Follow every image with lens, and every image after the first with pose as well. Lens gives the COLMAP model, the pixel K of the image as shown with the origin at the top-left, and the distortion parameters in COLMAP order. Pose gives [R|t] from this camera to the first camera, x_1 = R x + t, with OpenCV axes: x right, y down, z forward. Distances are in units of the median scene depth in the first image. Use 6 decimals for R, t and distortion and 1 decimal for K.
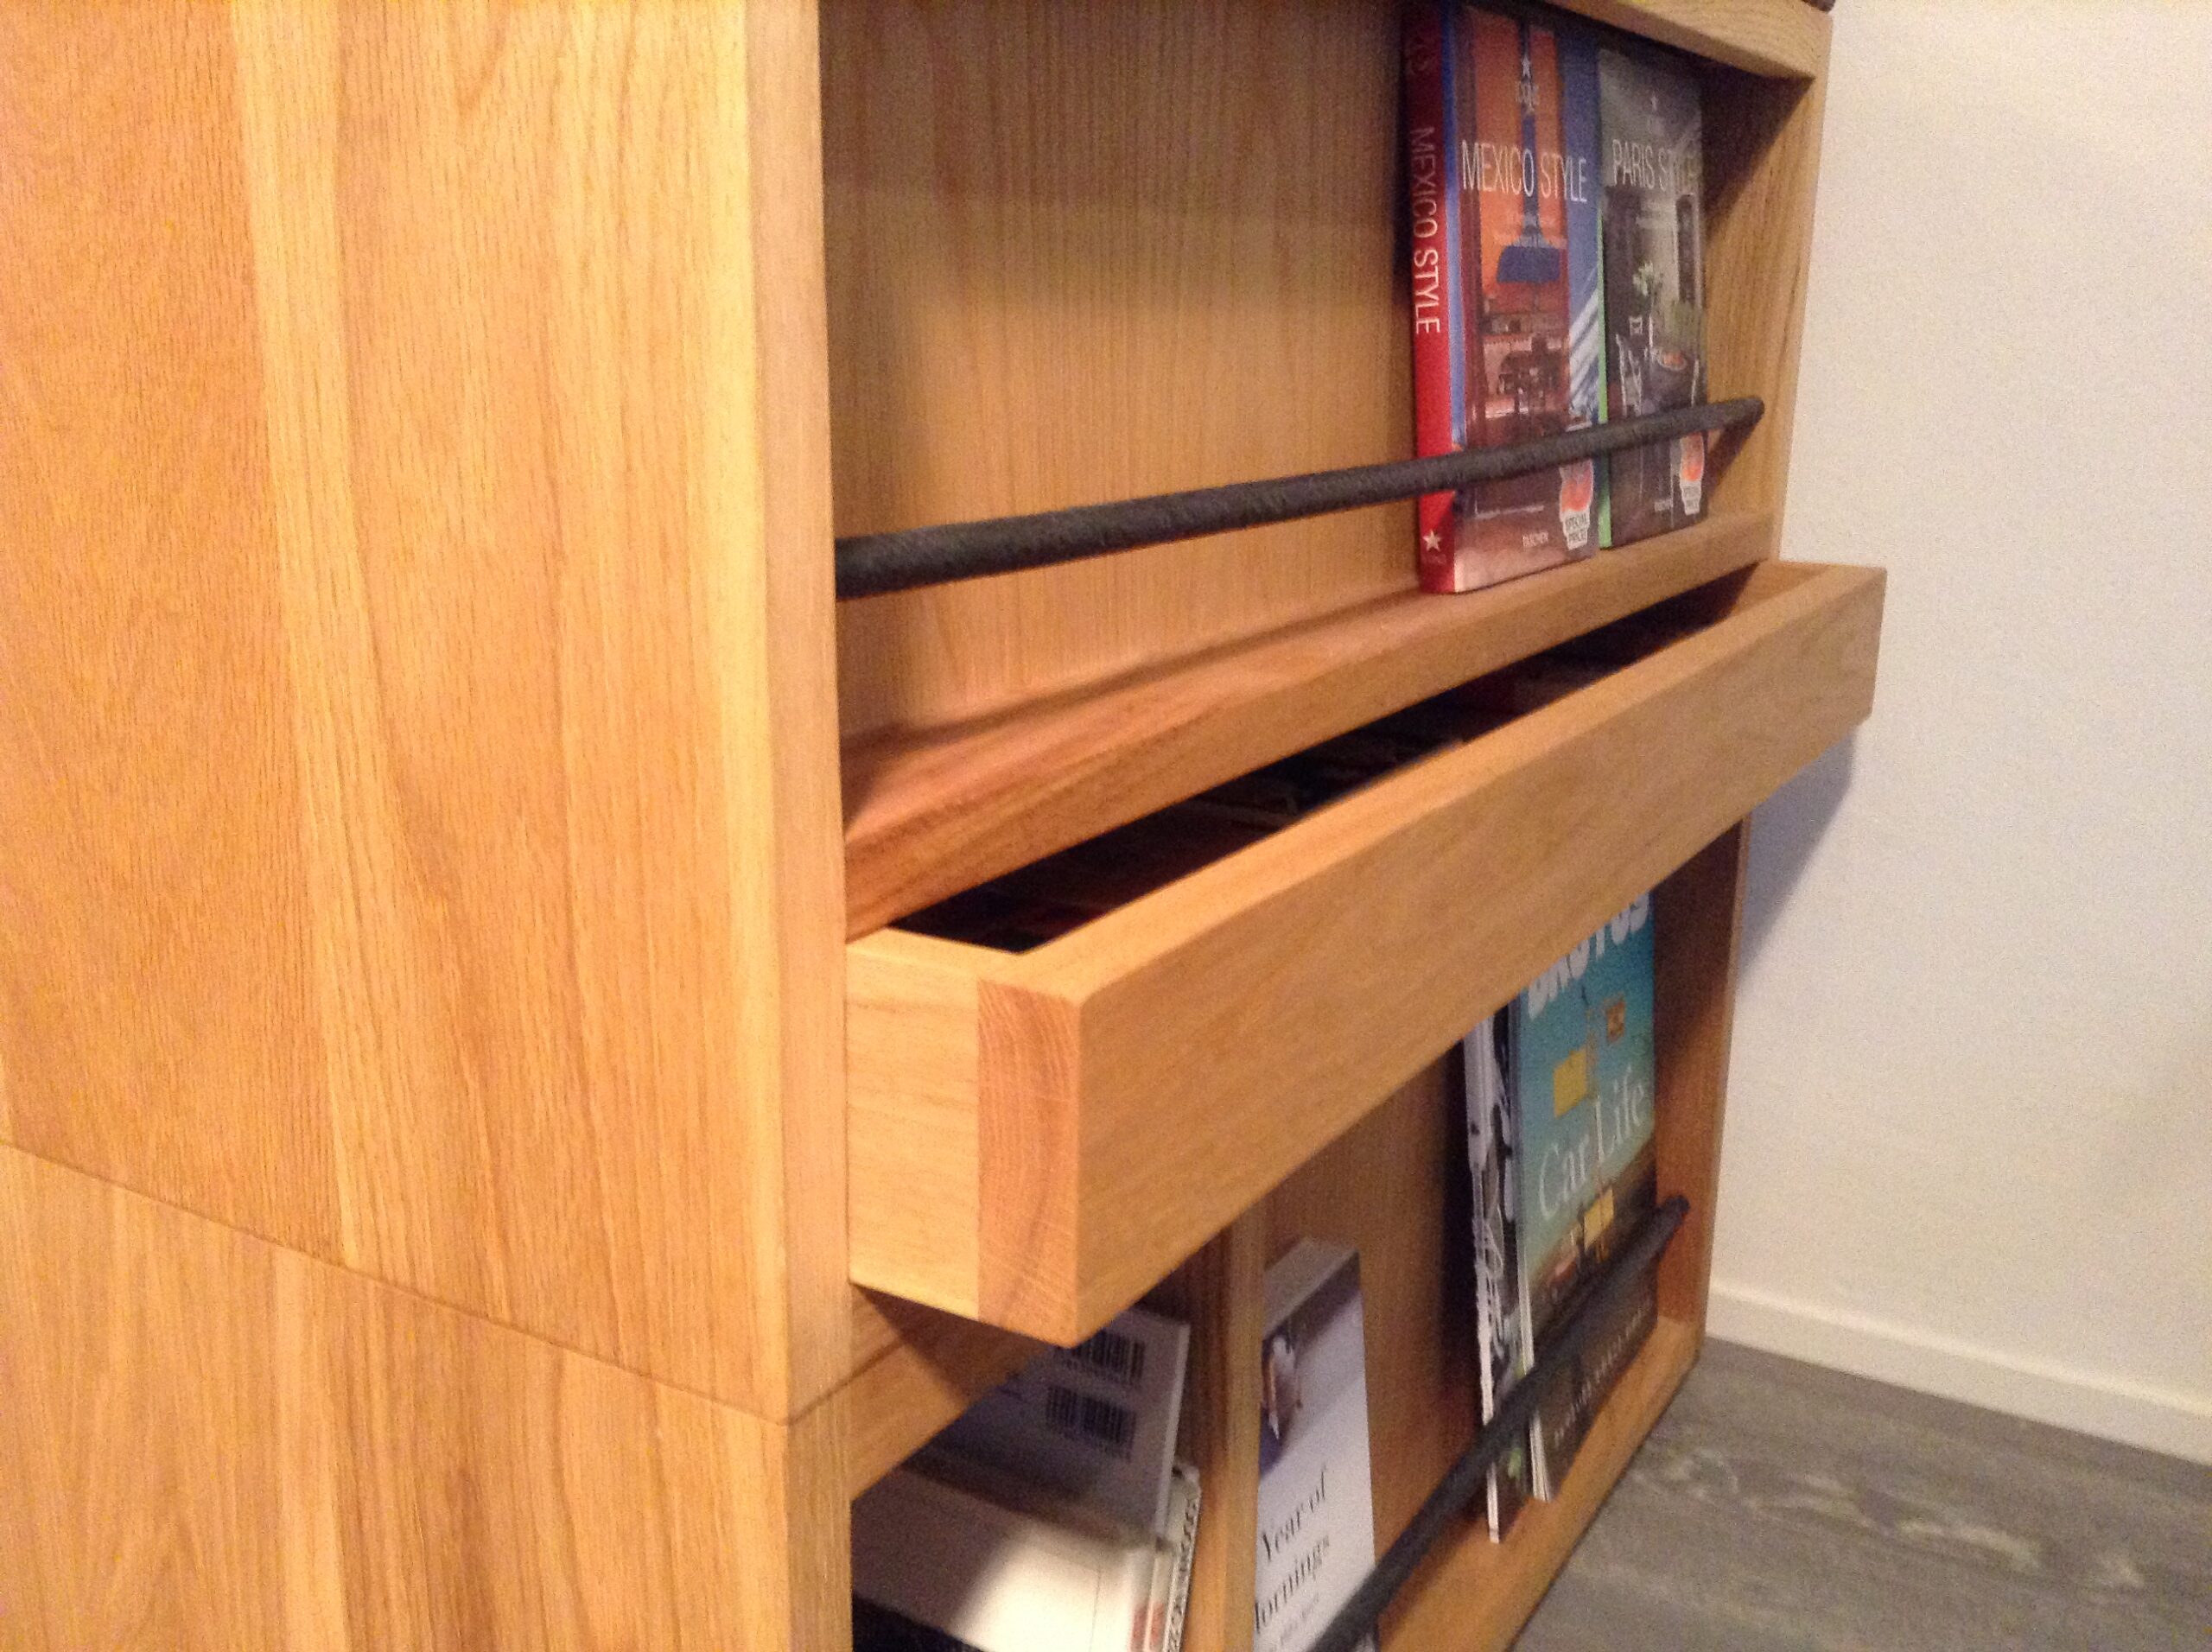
lens RADIAL K [[2020.0, 0, 1106.0], [0, 2020.0, 826.0], [0, 0, 1]] dist [0.217120, -0.465950]
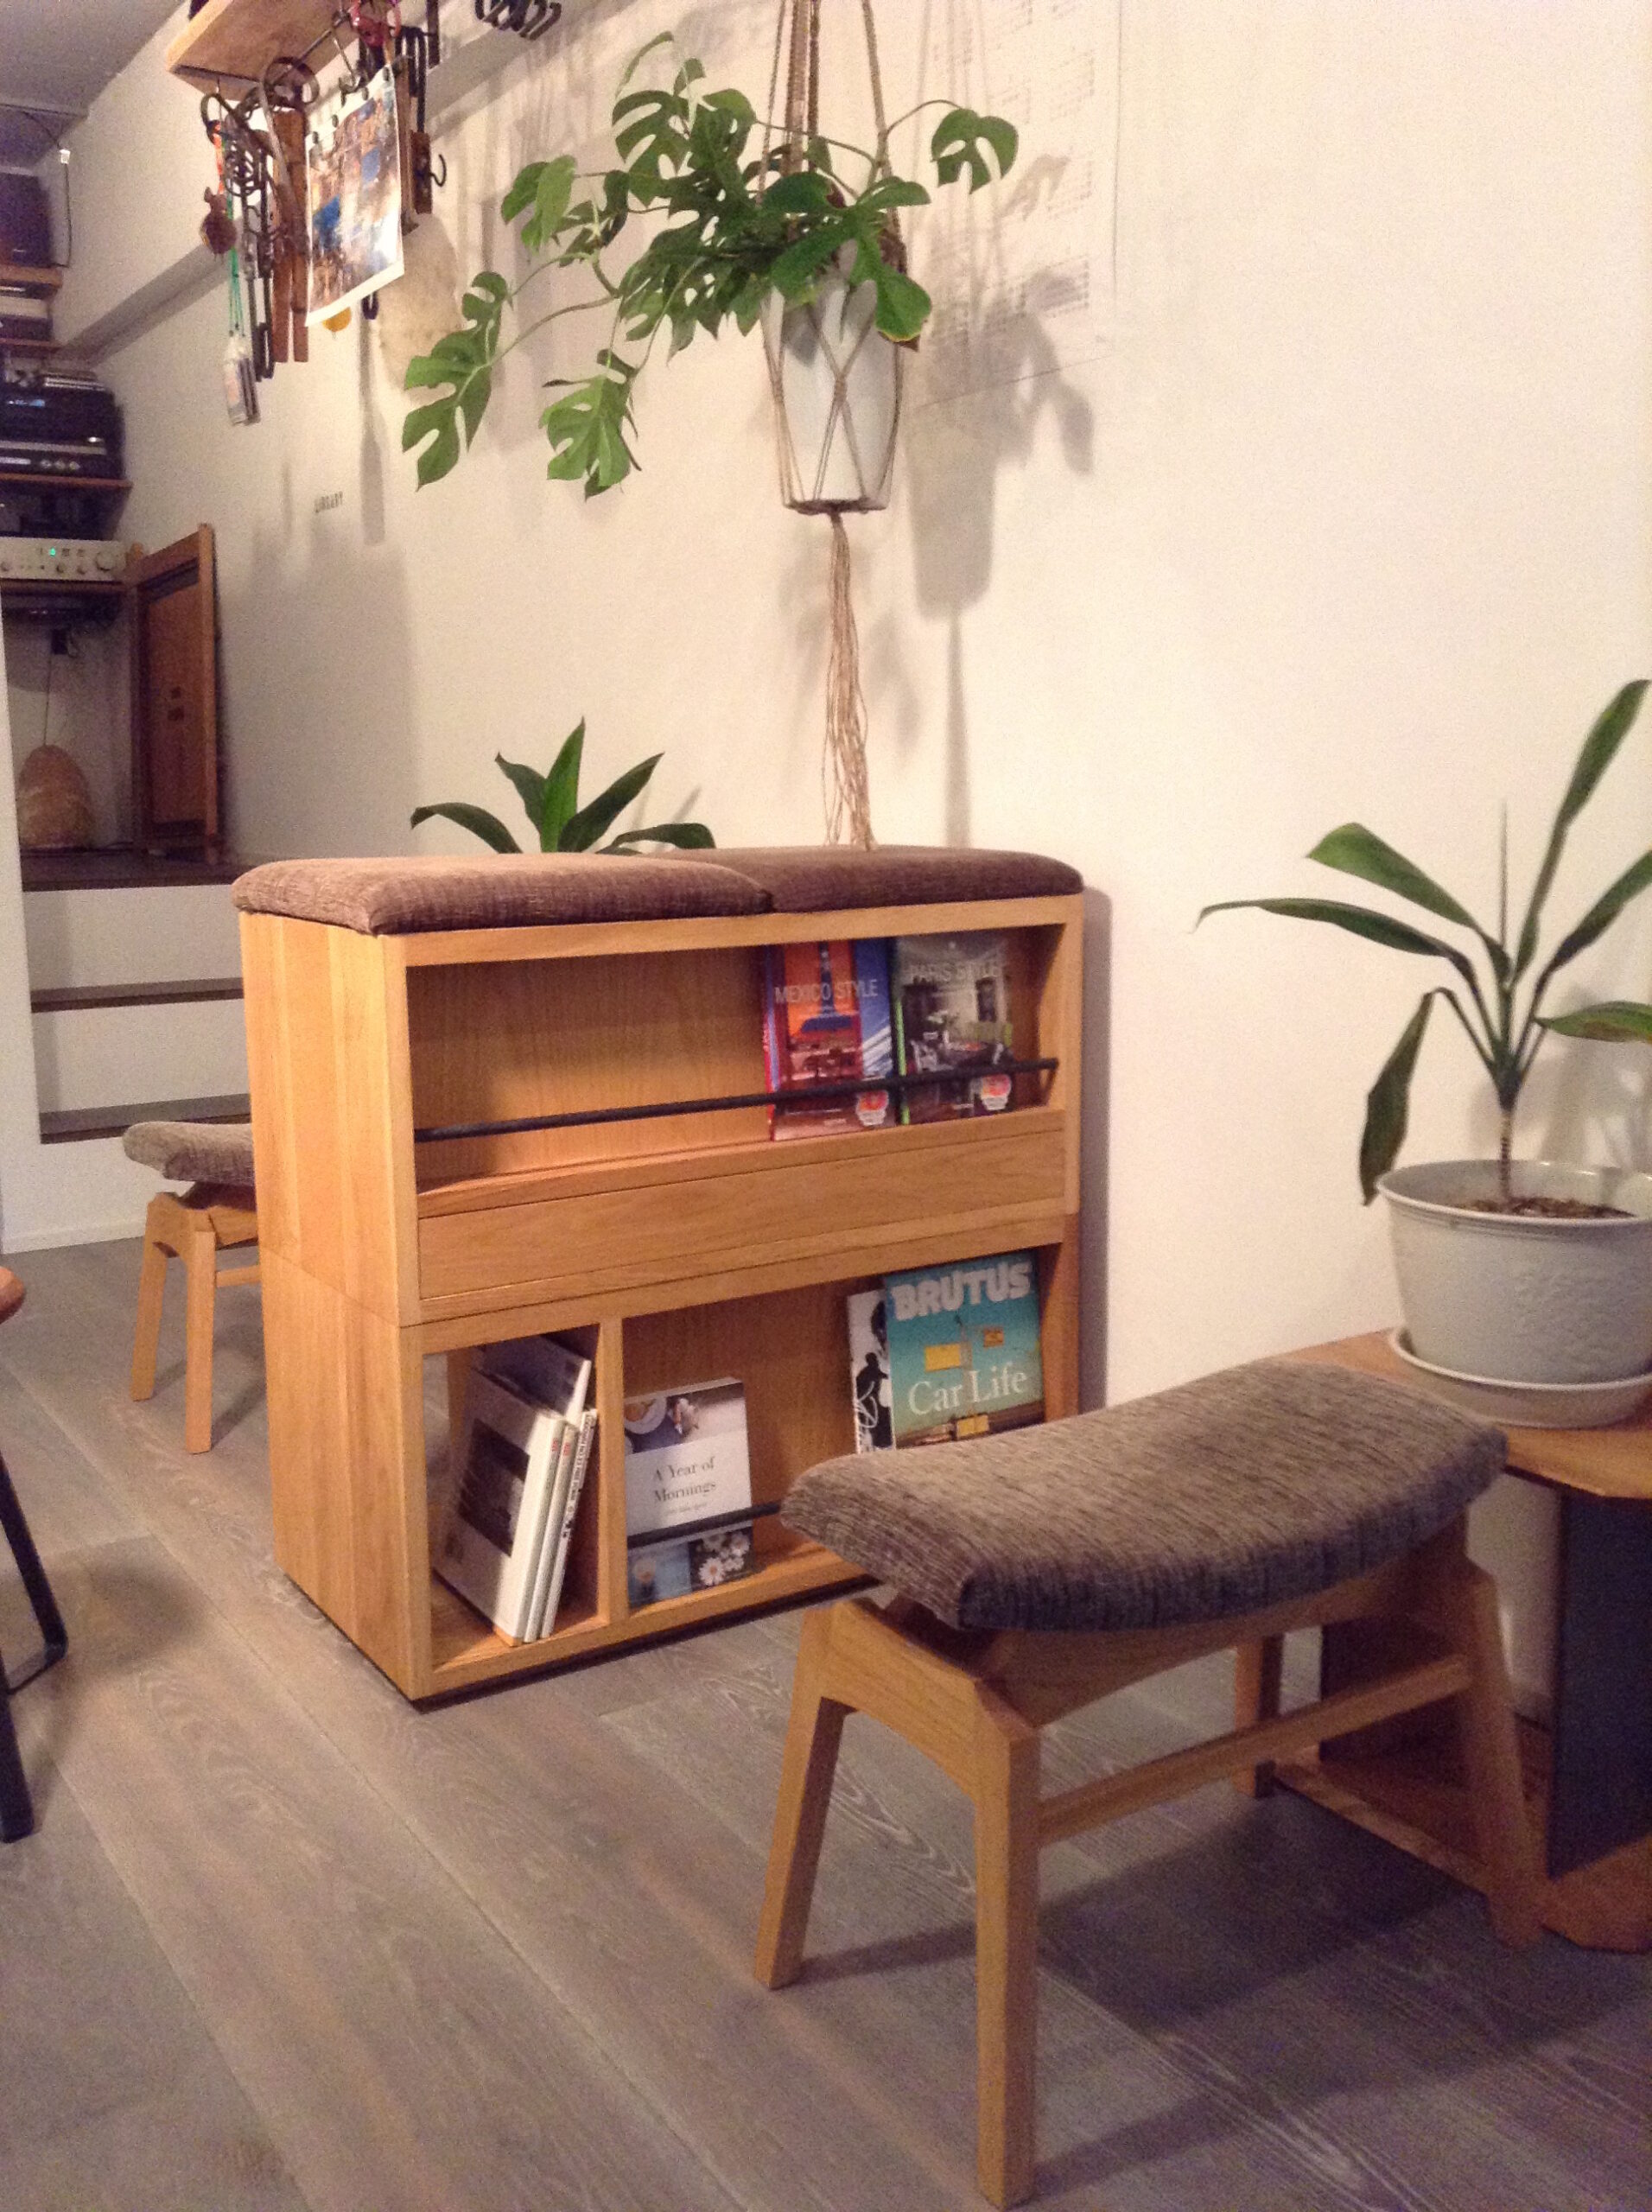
lens RADIAL K [[2020.0, 0, 826.0], [0, 2020.0, 1106.0], [0, 0, 1]] dist [0.217120, -0.465950]
pose [[0.902981, 0.056443, -0.425958, 1.309137], [-0.092214, 0.993693, -0.063810, 0.007299], [0.419670, 0.096899, 0.902490, -1.364406]]
